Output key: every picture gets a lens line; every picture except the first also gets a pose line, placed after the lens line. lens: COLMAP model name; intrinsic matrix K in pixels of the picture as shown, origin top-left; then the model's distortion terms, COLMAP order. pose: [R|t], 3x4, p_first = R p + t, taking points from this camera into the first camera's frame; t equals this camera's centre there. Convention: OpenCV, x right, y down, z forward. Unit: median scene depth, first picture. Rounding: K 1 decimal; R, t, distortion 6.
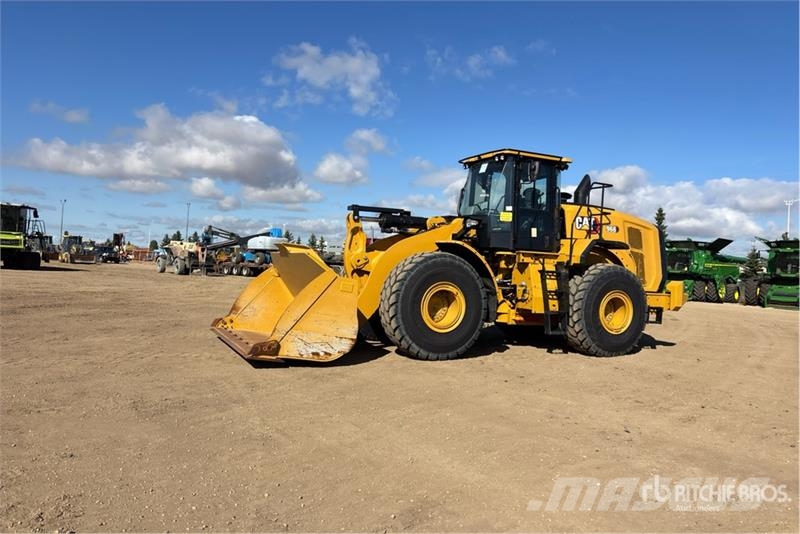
lens RADIAL K [[568.6, 0, 400.0], [0, 568.6, 267.0], [0, 0, 1]] dist [0.001335, 0.001323]
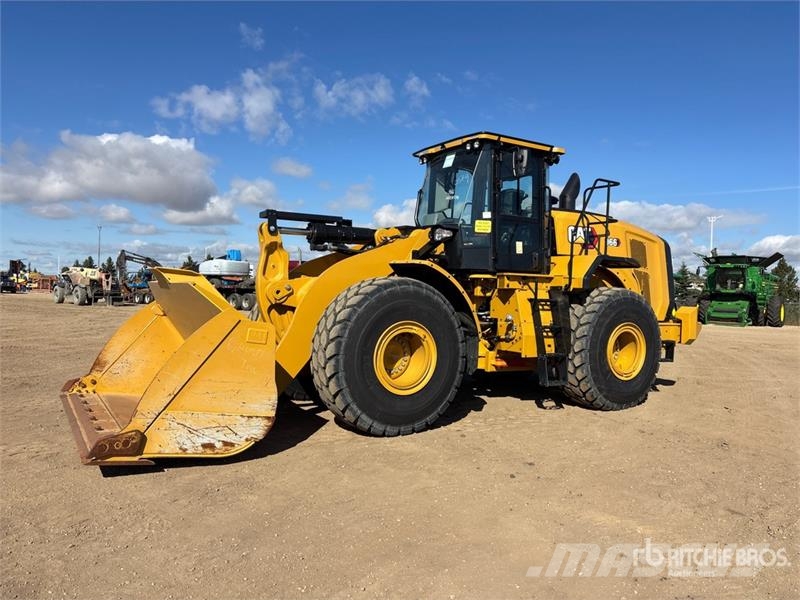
lens RADIAL K [[586.0, 0, 406.0], [0, 586.0, 296.7], [0, 0, 1]] dist [0.009486, -0.001489]
pose [[0.991629, -0.024037, 0.126866, -0.009328], [0.022447, 0.999651, 0.013948, -0.010898], [-0.127157, -0.010984, 0.991822, 0.265551]]
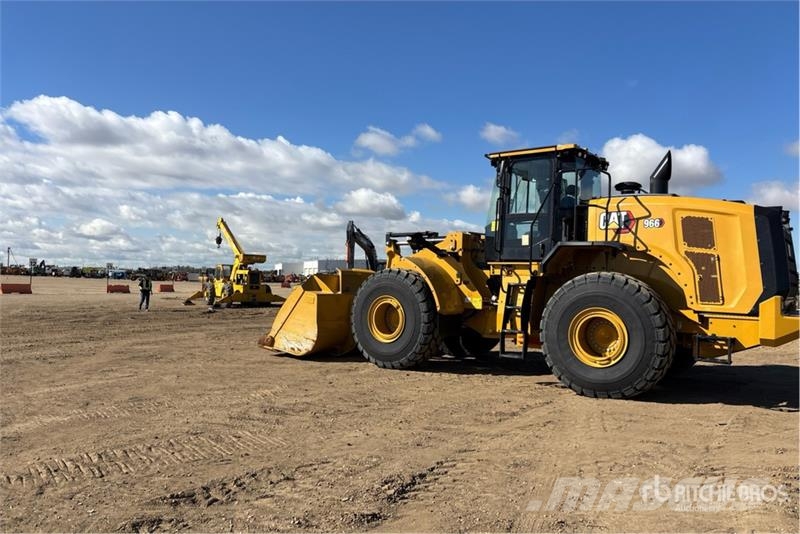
lens RADIAL K [[568.6, 0, 400.0], [0, 568.6, 267.0], [0, 0, 1]] dist [0.001335, 0.001323]
pose [[0.523324, -0.059102, -0.850082, 0.884867], [-0.002738, 0.997470, -0.071035, 0.042700], [0.852129, 0.039502, 0.521838, 0.397084]]
